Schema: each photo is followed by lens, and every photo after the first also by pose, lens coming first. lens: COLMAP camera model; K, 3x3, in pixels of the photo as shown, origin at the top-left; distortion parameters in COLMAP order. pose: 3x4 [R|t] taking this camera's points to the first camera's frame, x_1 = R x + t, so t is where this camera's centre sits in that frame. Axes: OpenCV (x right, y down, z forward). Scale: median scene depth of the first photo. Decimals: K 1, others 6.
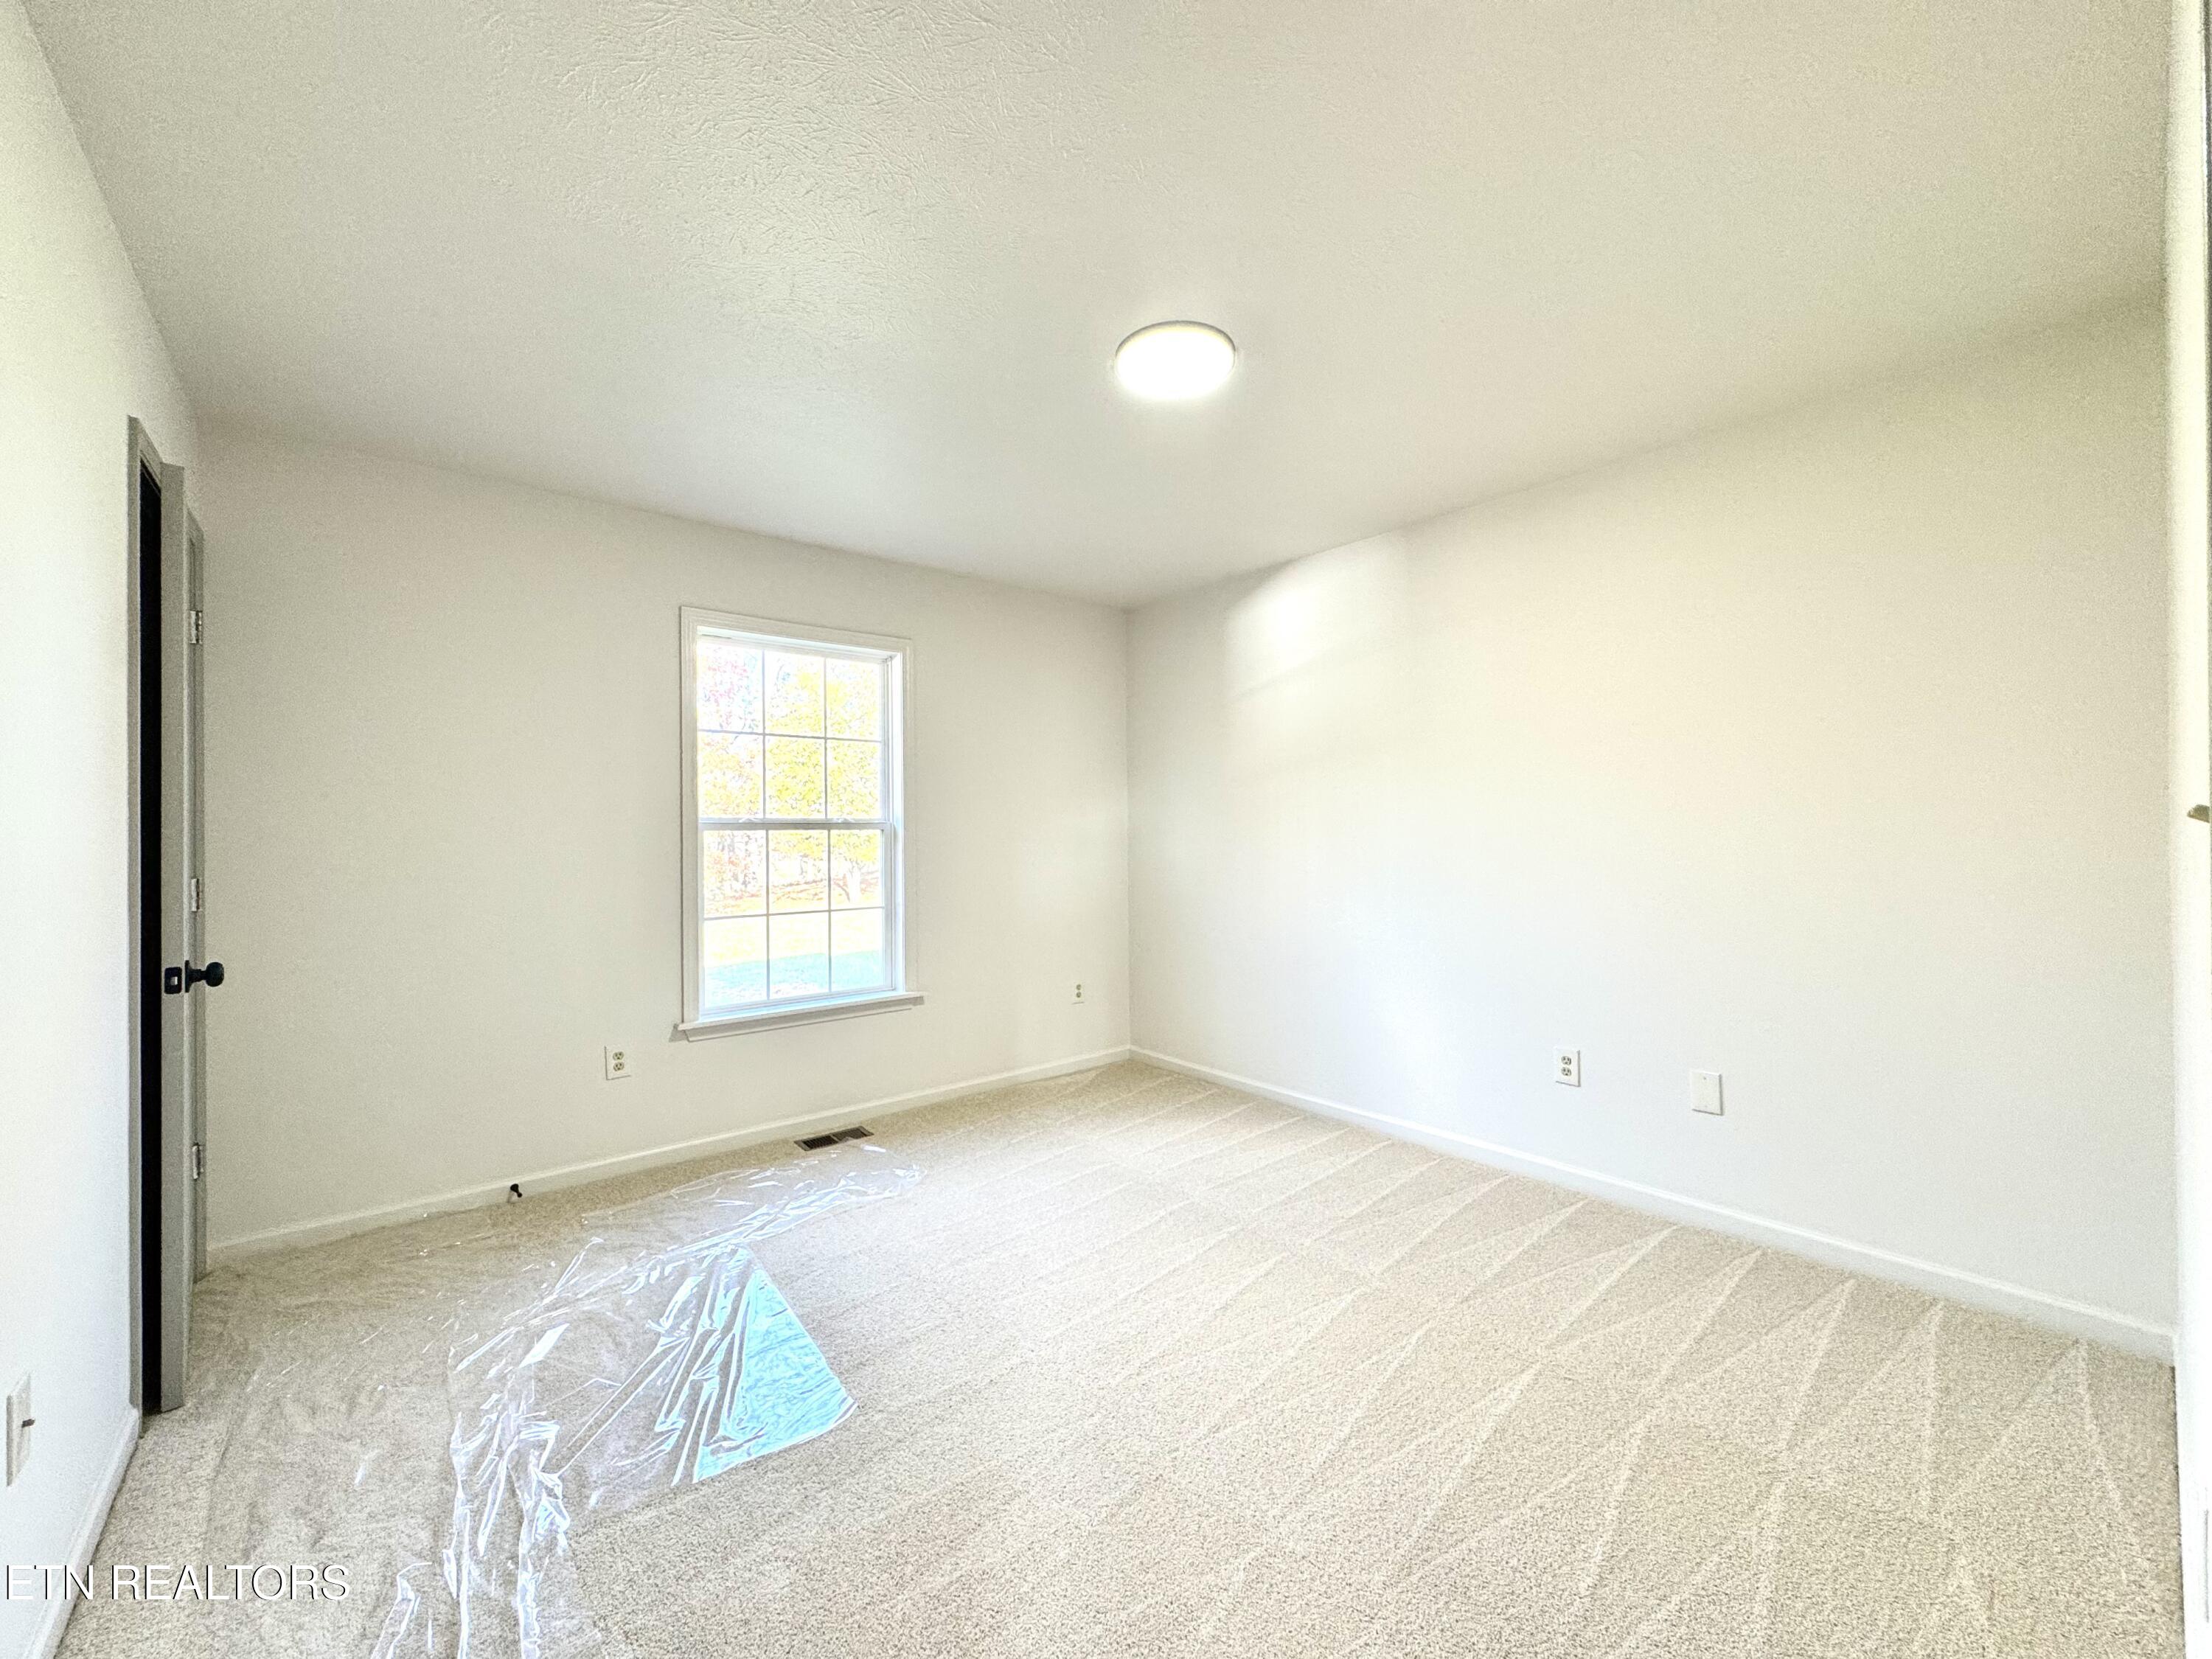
lens RADIAL K [[883.1, 0, 1106.0], [0, 883.1, 829.5], [0, 0, 1]] dist [0.003302, 0.000078]
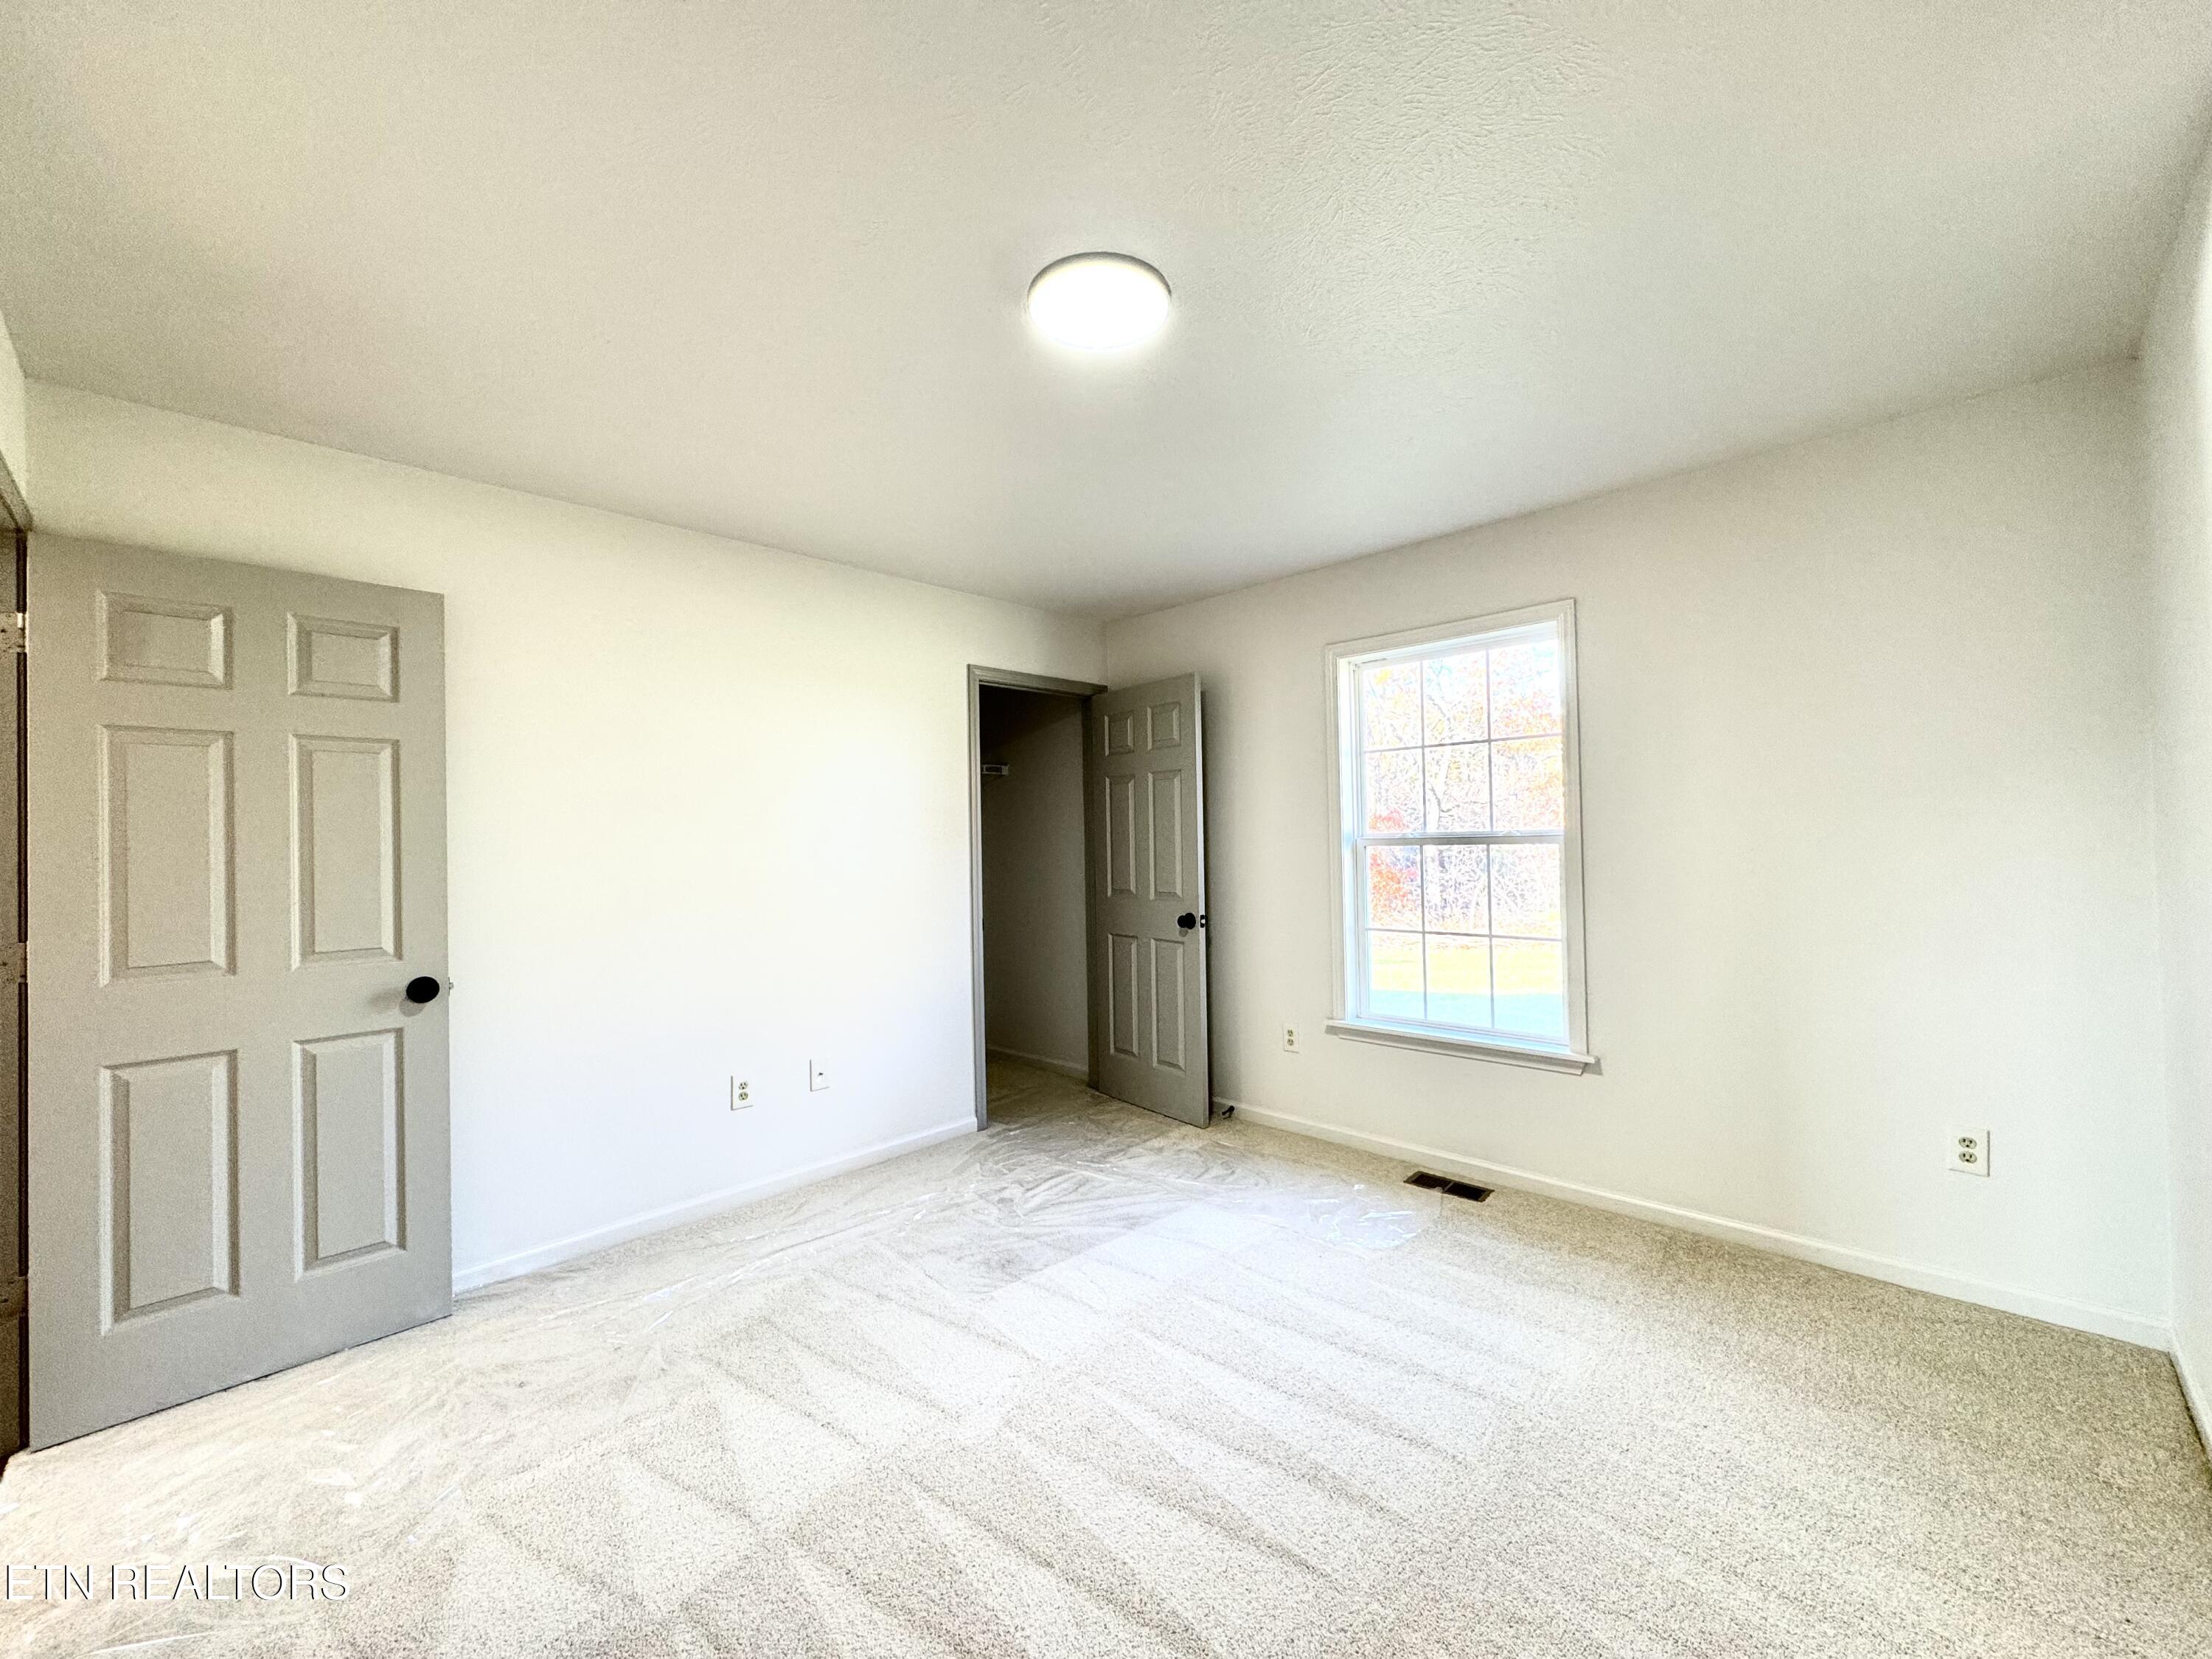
lens RADIAL K [[883.1, 0, 1106.0], [0, 883.1, 829.5], [0, 0, 1]] dist [0.003302, 0.000078]
pose [[0.105335, -0.006149, -0.994418, 0.538504], [0.023556, 0.999716, -0.003686, -0.020891], [0.994158, -0.023037, 0.105450, 0.540780]]
